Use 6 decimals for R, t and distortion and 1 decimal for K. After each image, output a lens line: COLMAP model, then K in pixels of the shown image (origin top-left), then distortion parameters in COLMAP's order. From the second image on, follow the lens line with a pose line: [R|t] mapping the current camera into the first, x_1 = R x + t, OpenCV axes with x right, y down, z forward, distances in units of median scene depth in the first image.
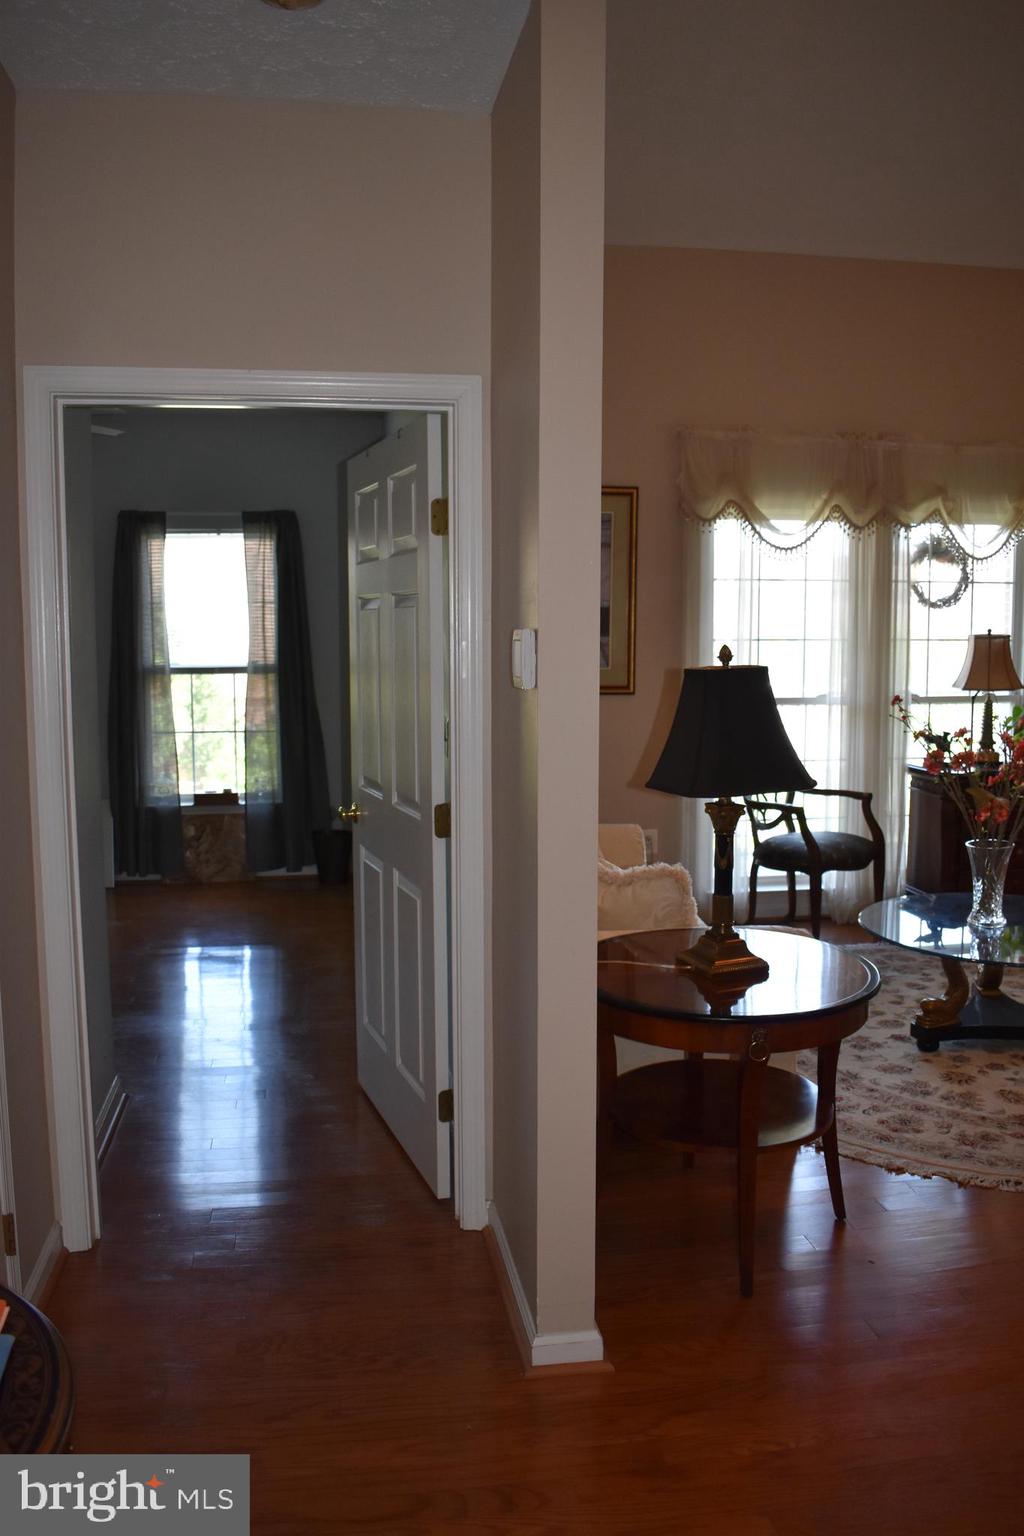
lens RADIAL K [[1214.3, 0, 512.0], [0, 1214.3, 768.0], [0, 0, 1]] dist [-0.086499, 0.002263]
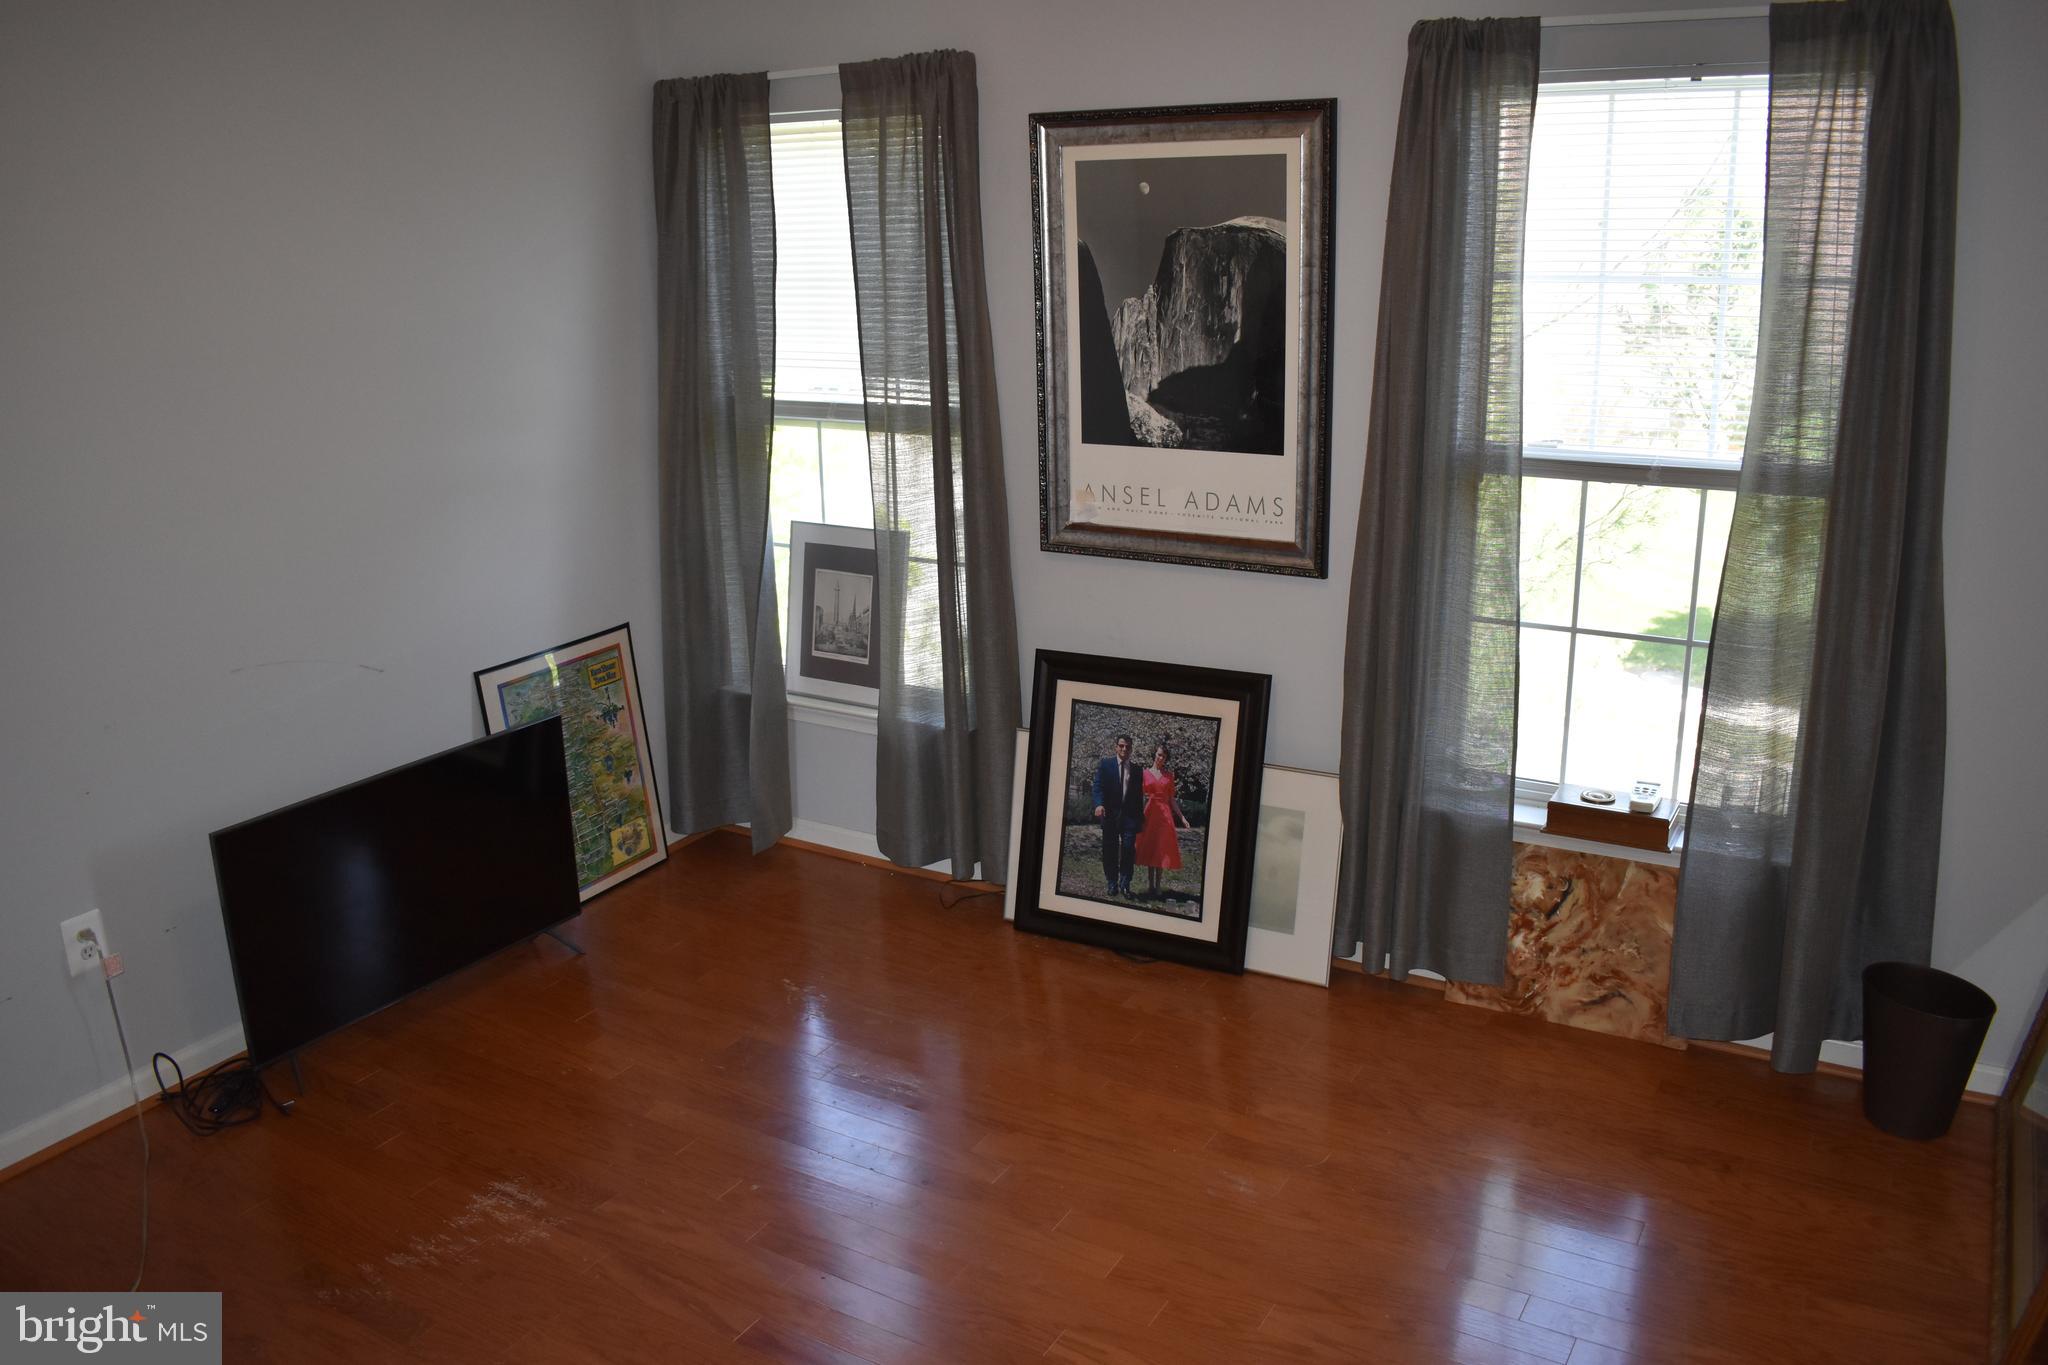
lens RADIAL K [[1636.5, 0, 1024.0], [0, 1636.5, 682.5], [0, 0, 1]] dist [-0.082054, 0.003457]
pose [[0.799943, 0.162081, -0.577772, -0.106786], [-0.032895, 0.973229, 0.227473, -0.123916], [0.599173, -0.162959, 0.783859, 0.504252]]
